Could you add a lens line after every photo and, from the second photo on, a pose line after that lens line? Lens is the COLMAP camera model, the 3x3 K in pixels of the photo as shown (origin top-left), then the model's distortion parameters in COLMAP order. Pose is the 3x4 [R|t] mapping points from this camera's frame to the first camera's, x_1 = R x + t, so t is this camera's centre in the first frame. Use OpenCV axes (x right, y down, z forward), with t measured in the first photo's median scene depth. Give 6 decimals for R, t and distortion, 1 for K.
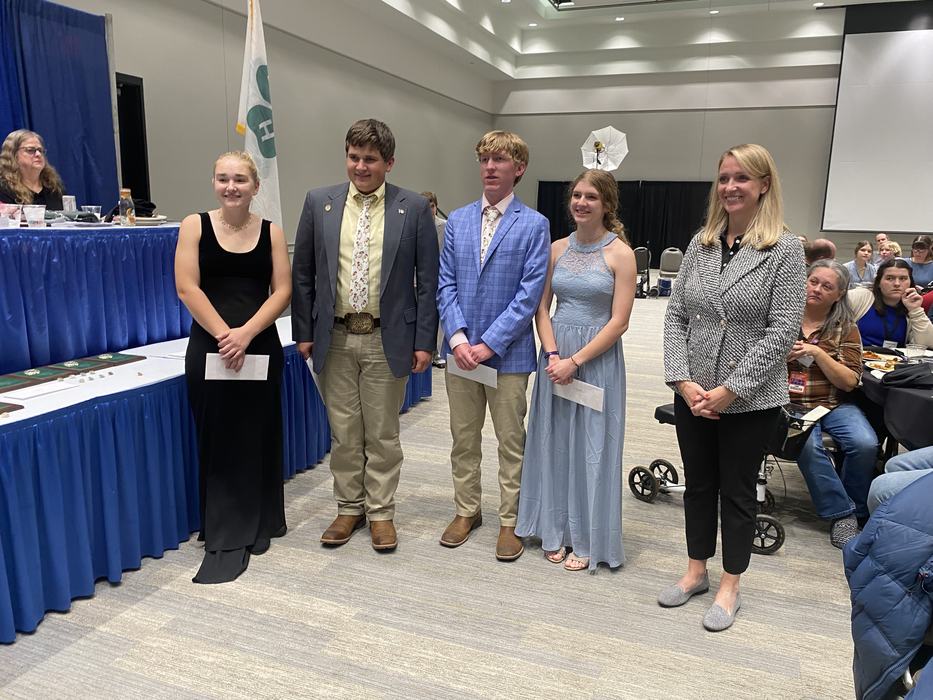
lens RADIAL K [[708.5, 0, 478.2], [0, 708.5, 357.5], [0, 0, 1]] dist [0.000188, -0.003359]
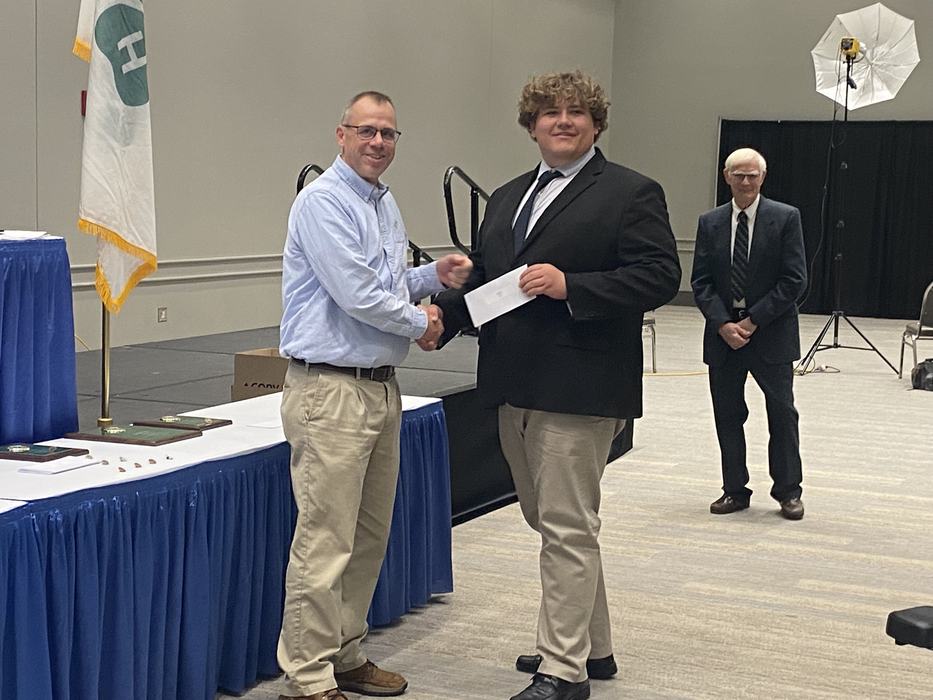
lens RADIAL K [[1725.4, 0, 466.5], [0, 1725.4, 350.0], [0, 0, 1]] dist [0.082188, -0.071071]
pose [[0.997133, 0.011881, -0.074724, 0.035628], [-0.019557, 0.994505, -0.102844, 0.014620], [0.073092, 0.104011, 0.991887, -0.192866]]
